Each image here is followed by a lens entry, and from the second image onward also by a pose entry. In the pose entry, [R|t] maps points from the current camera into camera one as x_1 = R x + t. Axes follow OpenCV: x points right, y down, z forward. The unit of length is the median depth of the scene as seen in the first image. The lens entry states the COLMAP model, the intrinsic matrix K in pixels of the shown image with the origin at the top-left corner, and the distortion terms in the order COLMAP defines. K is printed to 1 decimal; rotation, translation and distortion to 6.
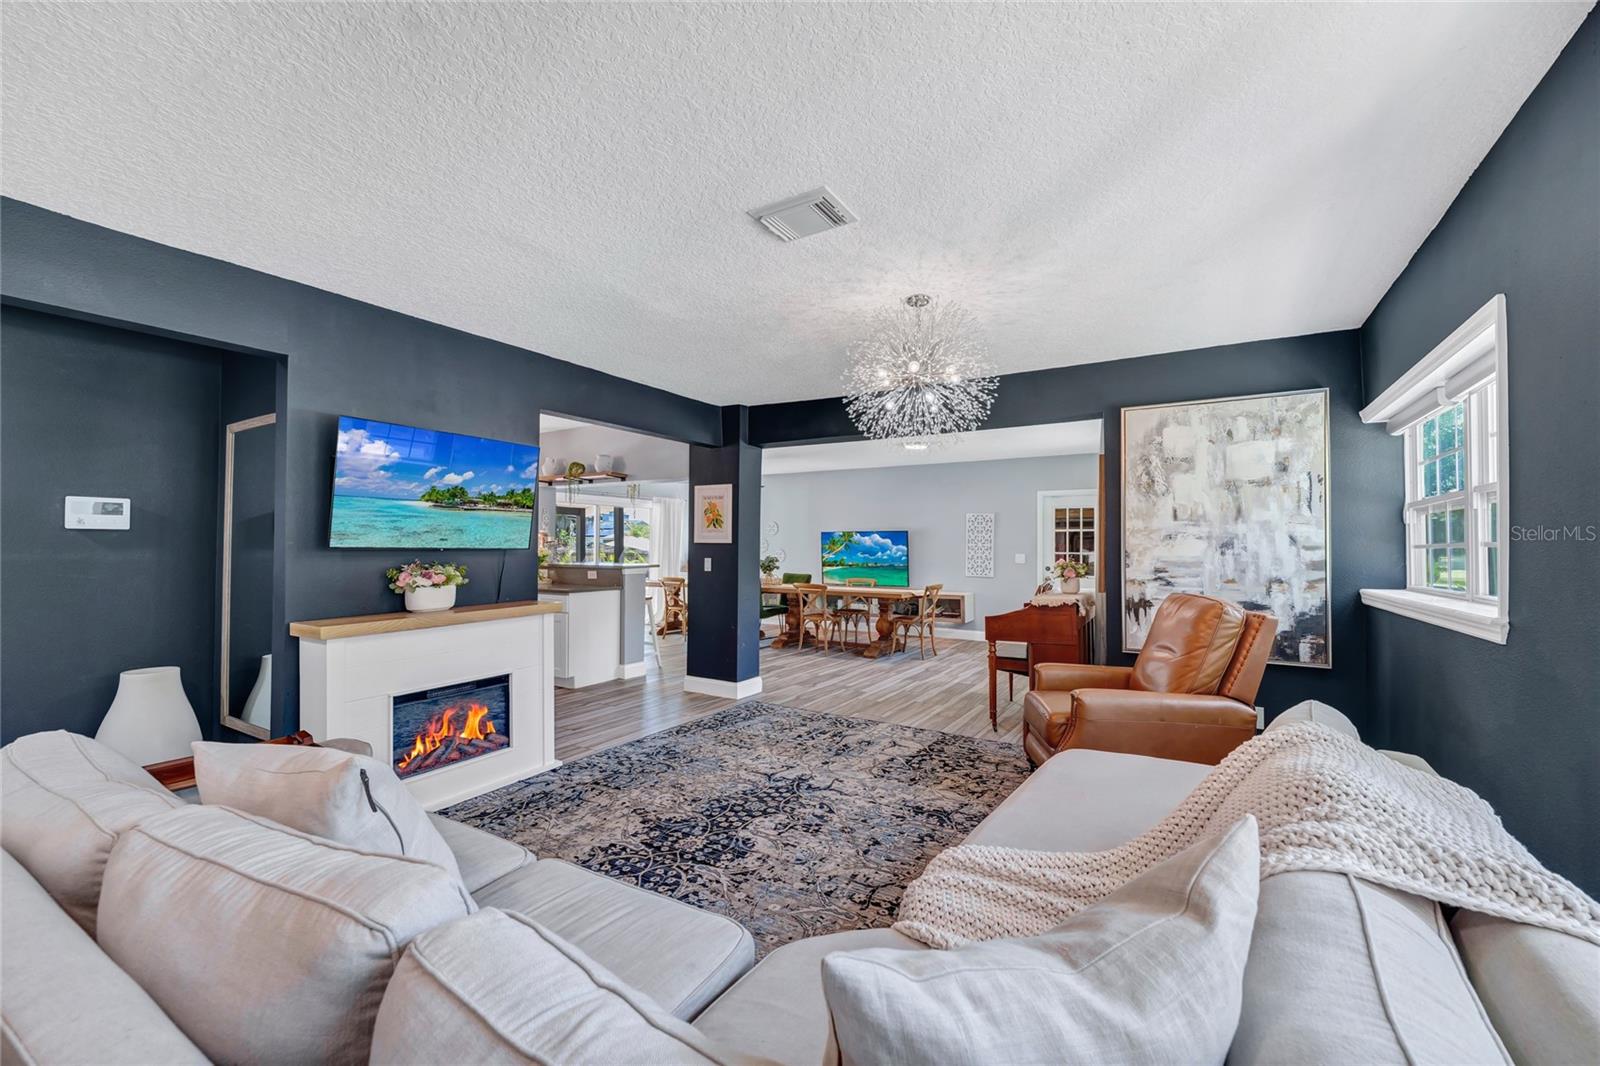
lens RADIAL K [[644.9, 0, 800.0], [0, 644.9, 533.0], [0, 0, 1]] dist [-0.001182, -0.000123]
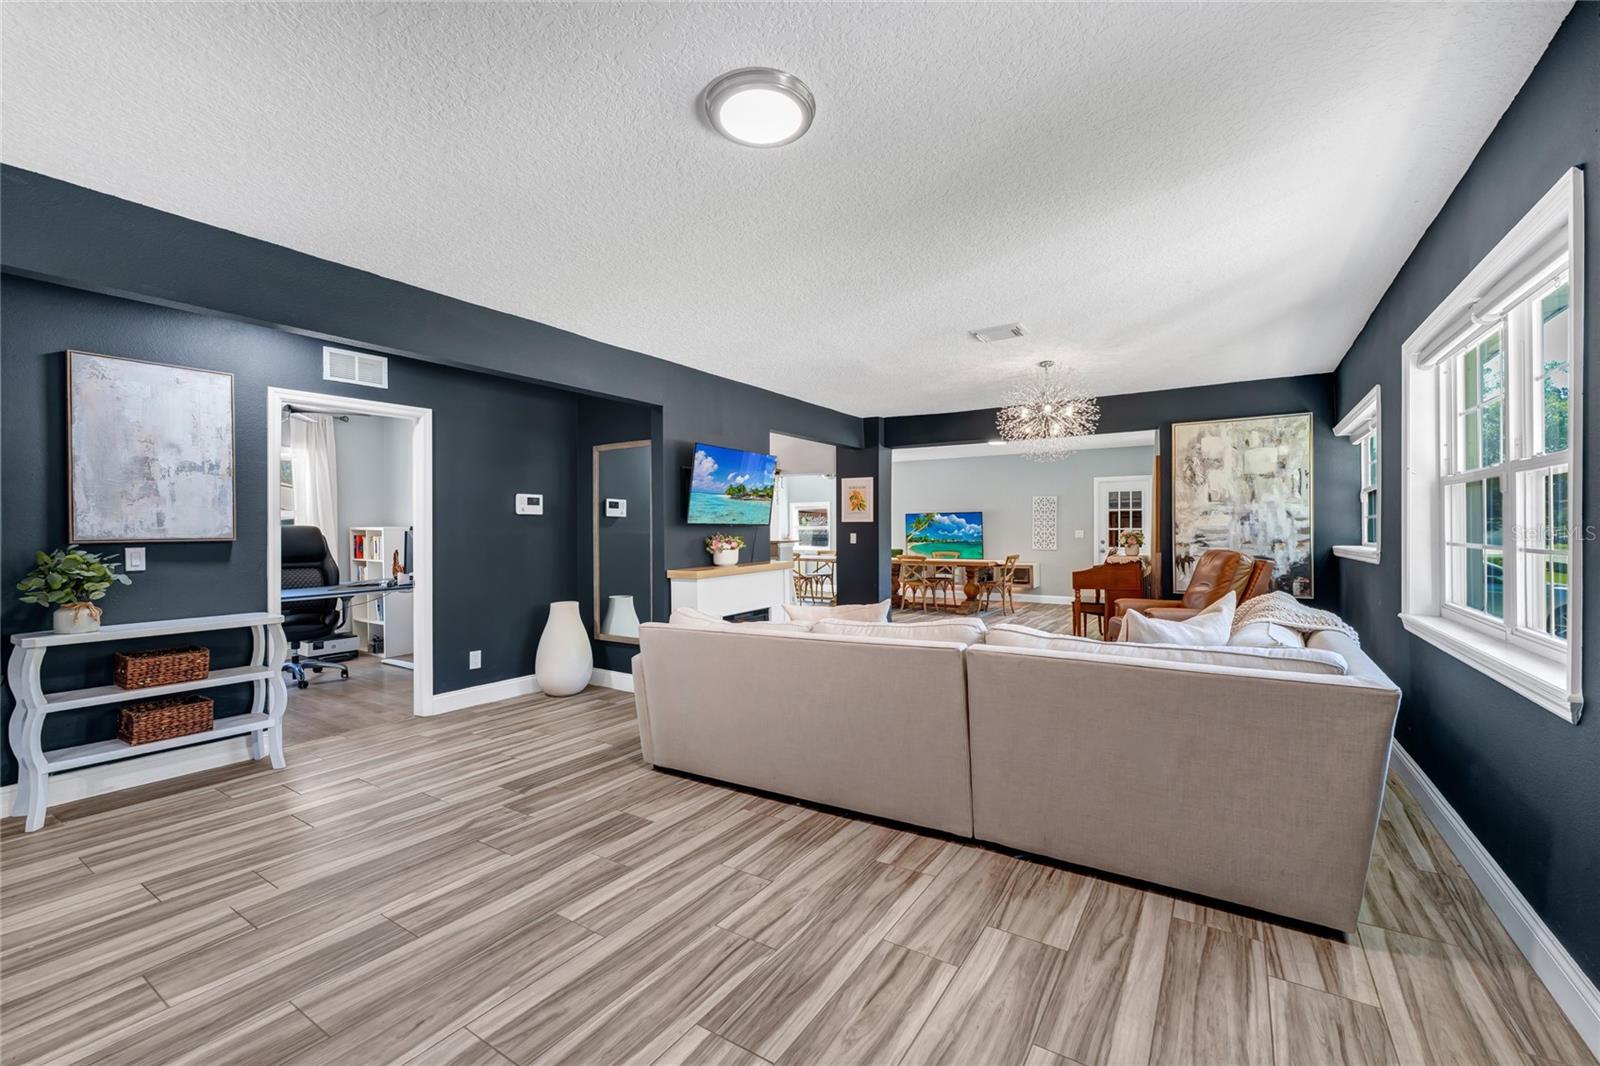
lens RADIAL K [[665.8, 0, 805.3], [0, 665.8, 529.0], [0, 0, 1]] dist [-0.013047, 0.000047]
pose [[0.999763, -0.009974, -0.019339, -0.314312], [0.010335, 0.999773, 0.018626, 0.005312], [0.019148, -0.018822, 0.999639, -0.533157]]
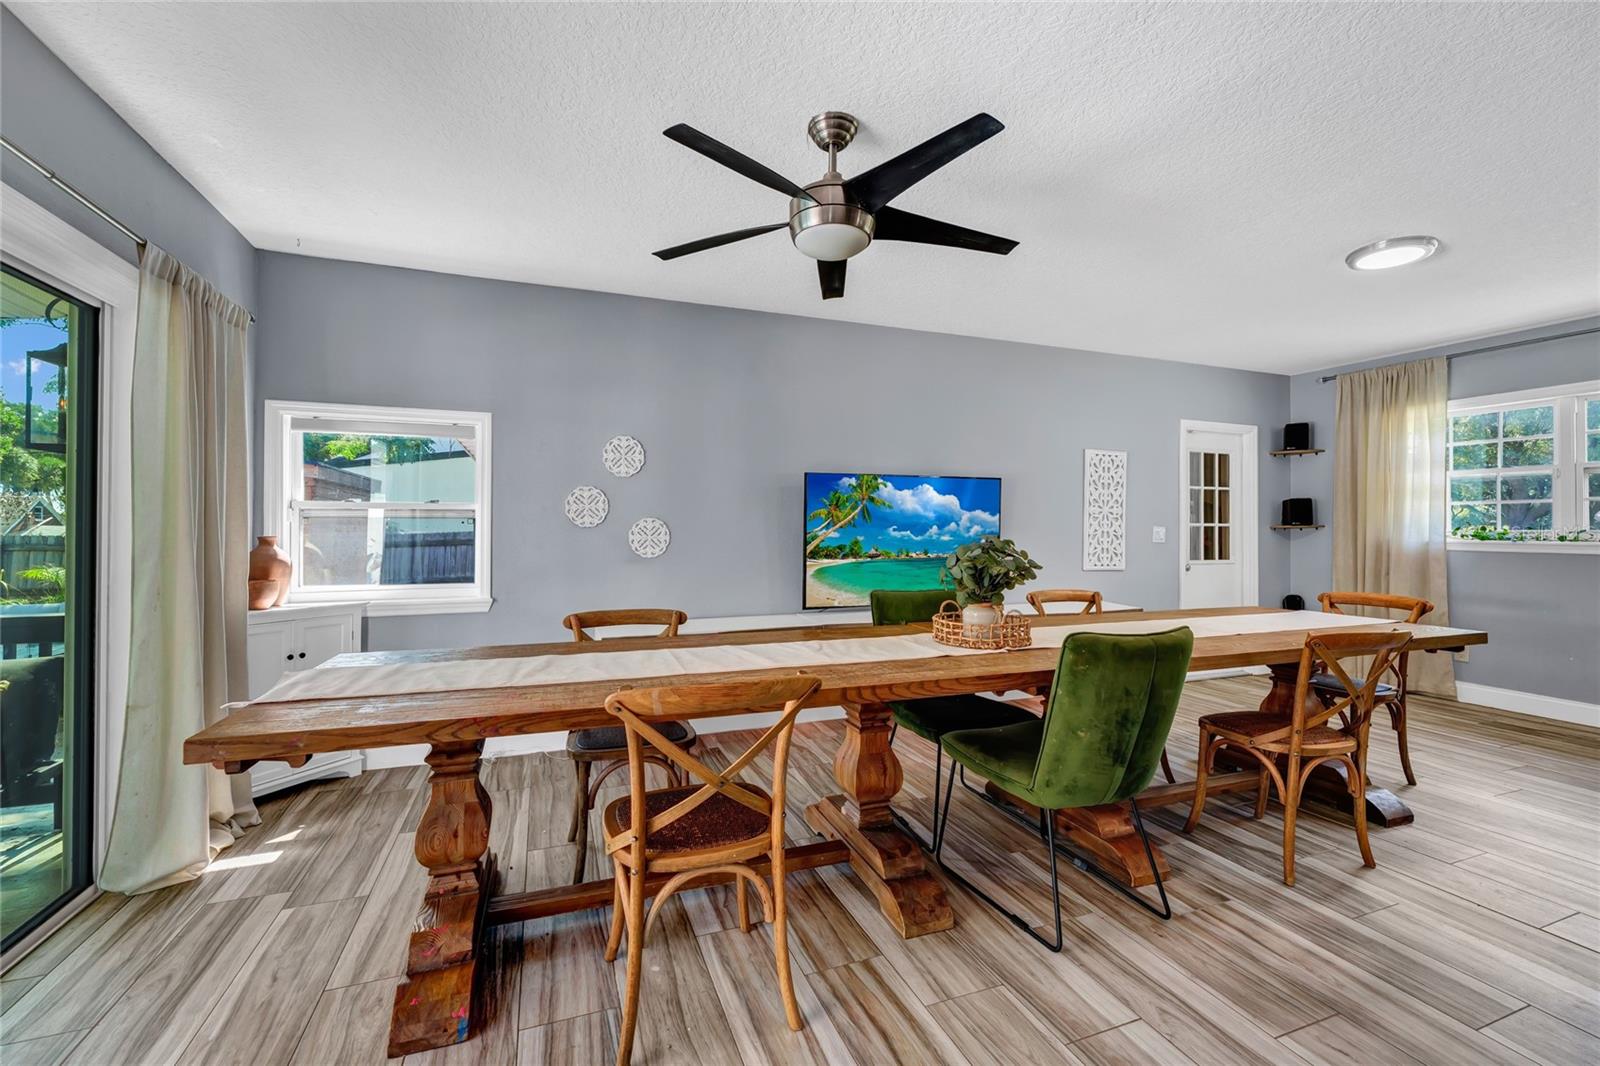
lens RADIAL K [[665.8, 0, 805.3], [0, 665.8, 529.0], [0, 0, 1]] dist [-0.013047, 0.000047]
pose [[0.605988, -0.003167, 0.795467, -0.701152], [-0.009997, 0.999883, 0.011596, 0.069674], [-0.795411, -0.014979, 0.605885, 1.977491]]
